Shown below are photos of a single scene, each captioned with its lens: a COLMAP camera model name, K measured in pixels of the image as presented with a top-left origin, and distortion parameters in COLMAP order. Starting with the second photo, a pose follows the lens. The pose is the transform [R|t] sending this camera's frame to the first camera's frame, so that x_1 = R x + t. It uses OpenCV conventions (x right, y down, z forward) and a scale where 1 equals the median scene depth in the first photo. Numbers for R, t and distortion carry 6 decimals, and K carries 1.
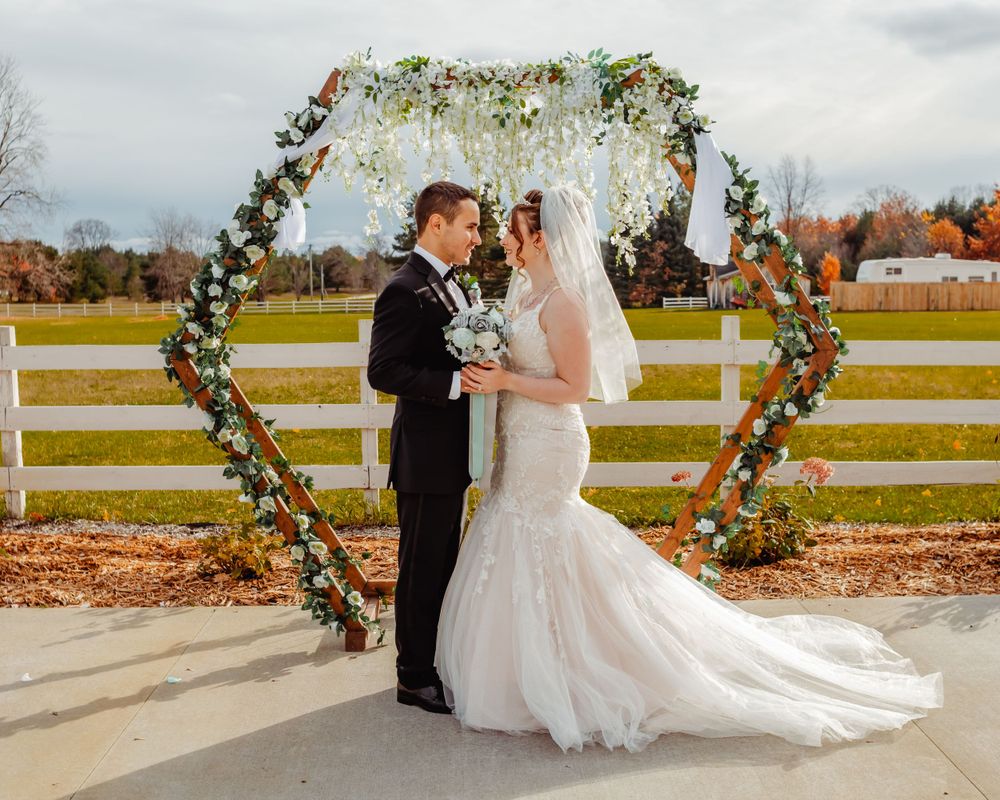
lens RADIAL K [[1287.9, 0, 464.8], [0, 1287.9, 446.5], [0, 0, 1]] dist [-0.140728, 0.070682]
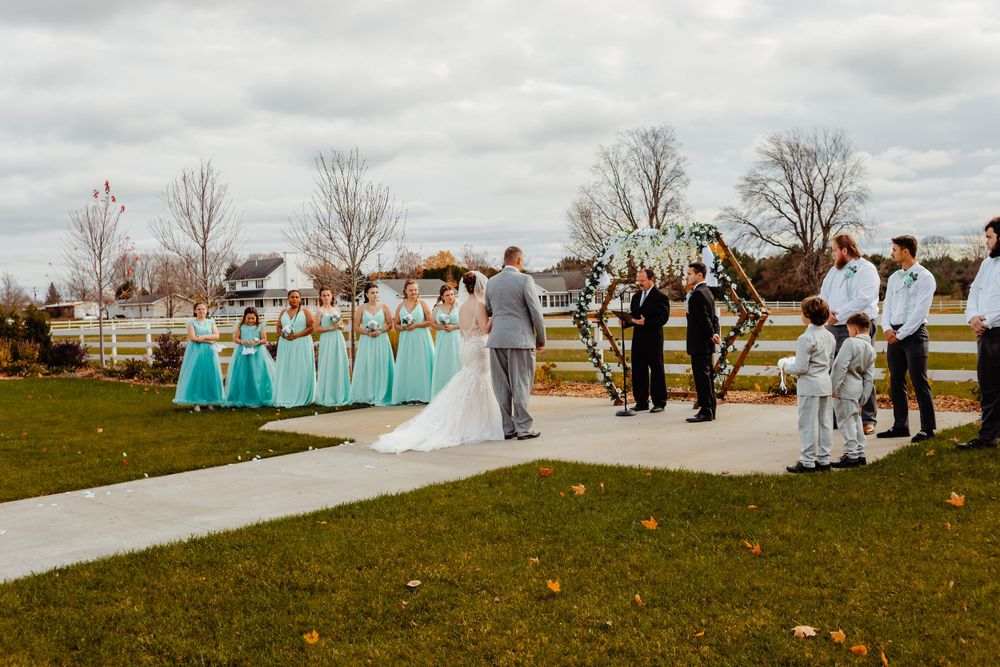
lens RADIAL K [[1002.2, 0, 500.0], [0, 1002.2, 333.5], [0, 0, 1]] dist [0.001418, 0.001159]
pose [[0.743612, 0.005706, -0.668587, 1.440620], [-0.059552, 0.996554, -0.057730, 0.141844], [0.665954, 0.082744, 0.741389, -1.156615]]
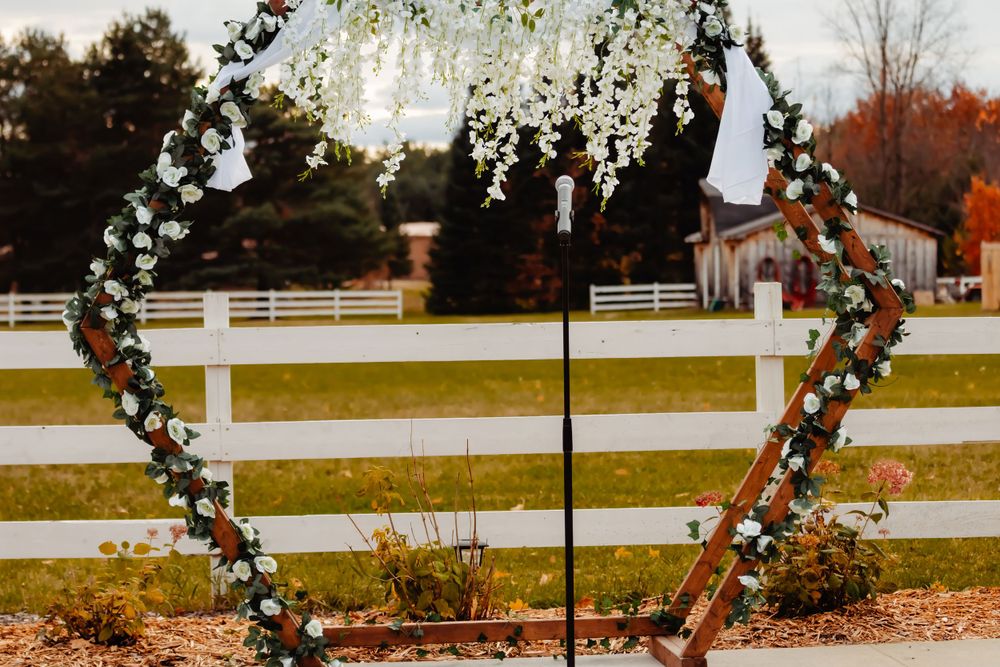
lens RADIAL K [[3390.4, 0, 500.0], [0, 3390.4, 333.5], [0, 0, 1]] dist [-0.401407, -0.767572]
pose [[0.991458, -0.008936, 0.130120, -0.241606], [0.022390, 0.994501, -0.102306, 0.153671], [-0.128491, 0.104345, 0.986206, -1.082870]]
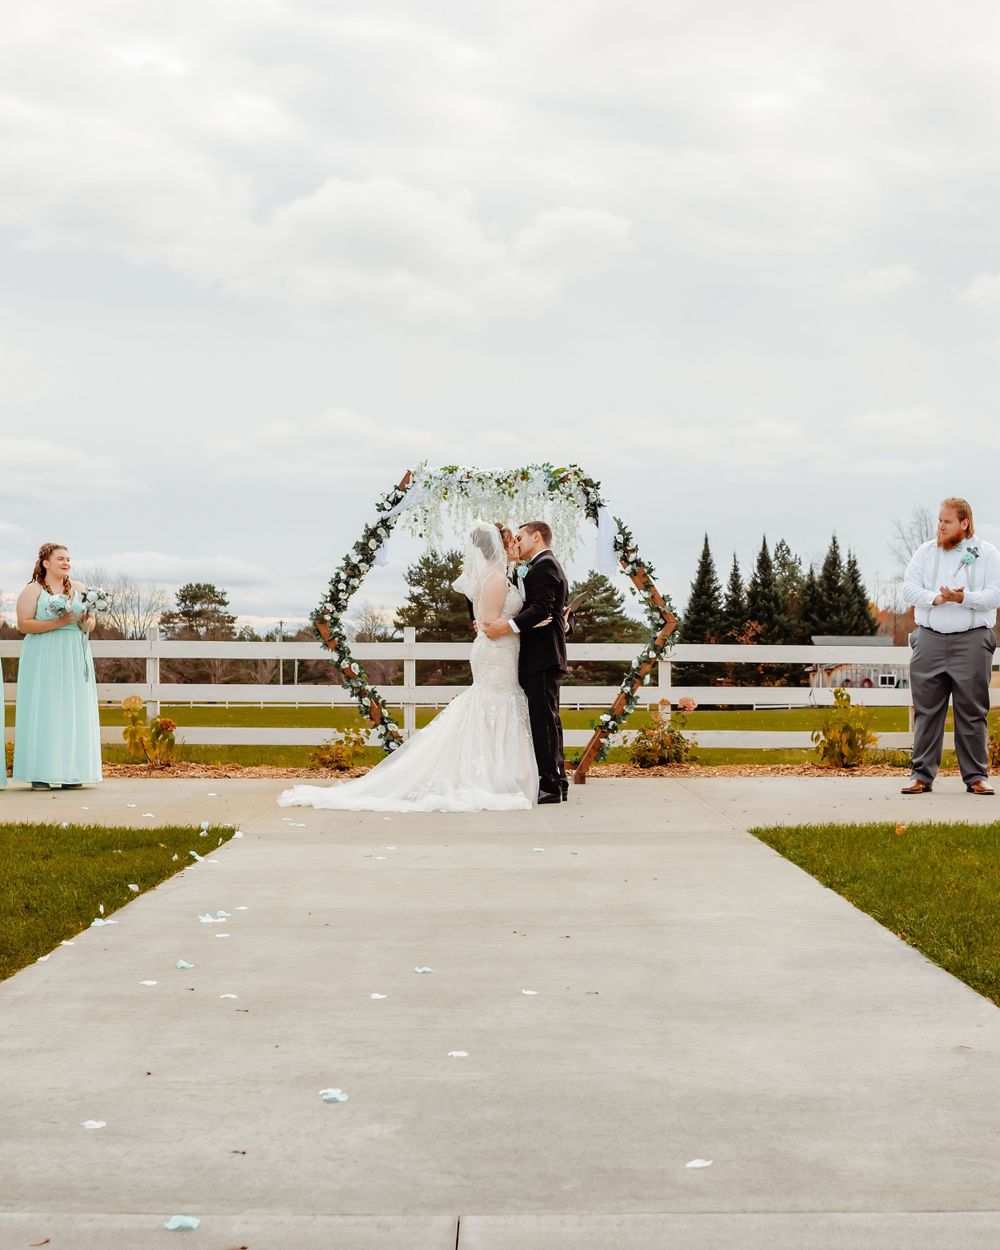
lens RADIAL K [[1924.4, 0, 500.0], [0, 1924.4, 625.0], [0, 0, 1]] dist [-0.229374, 0.020045]
pose [[0.999912, 0.012817, 0.003335, 0.026963], [-0.012119, 0.987064, -0.159868, 0.370957], [-0.005340, 0.159814, 0.987133, -1.723986]]
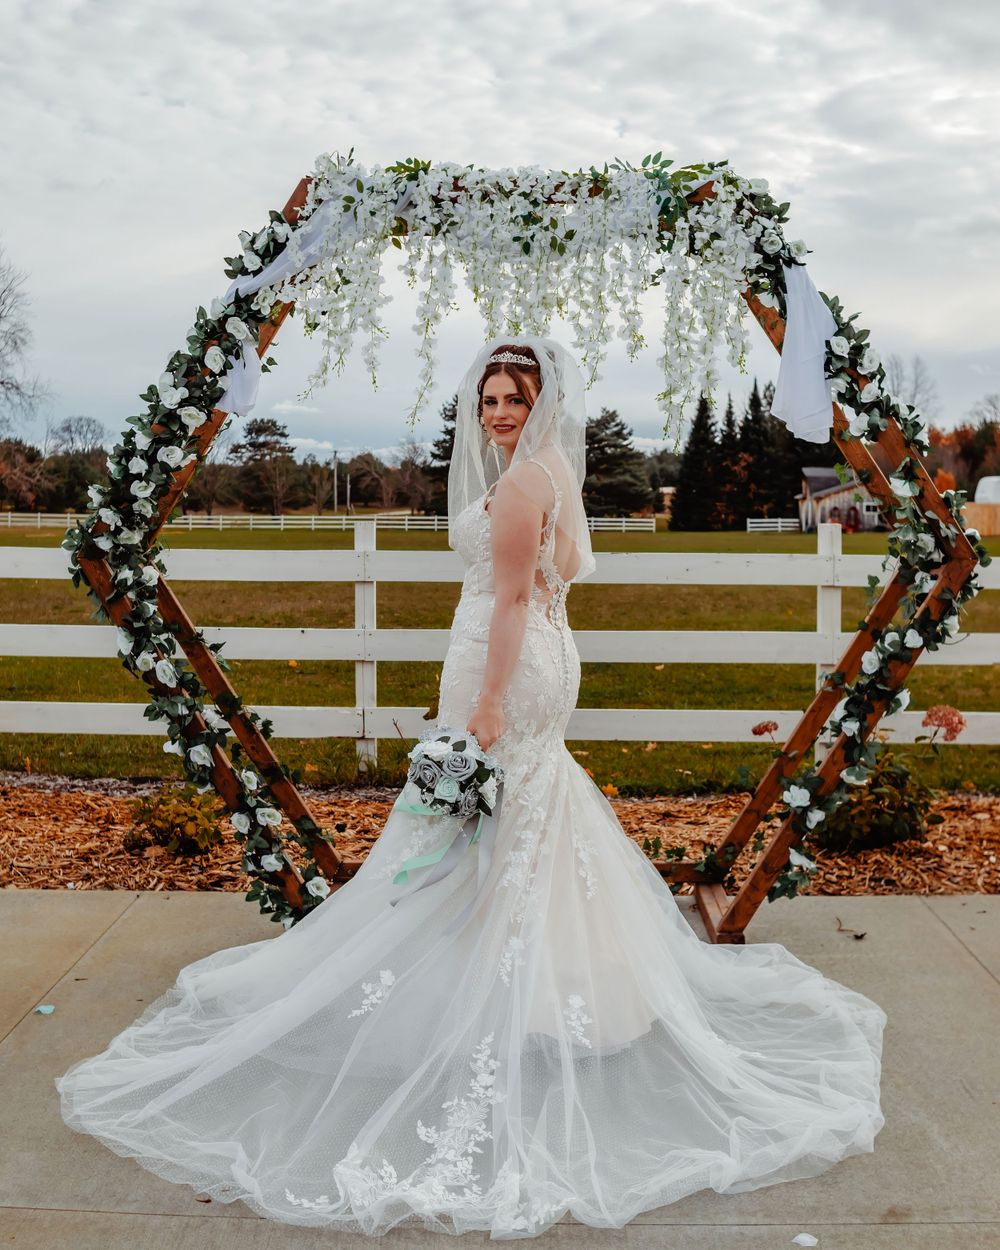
lens RADIAL K [[1503.0, 0, 496.5], [0, 1503.0, 565.7], [0, 0, 1]] dist [-0.123791, 0.027706]
pose [[0.999782, 0.016355, -0.012959, 0.025097], [-0.017374, 0.996410, -0.082858, 0.004131], [0.011557, 0.083065, 0.996477, 0.136296]]
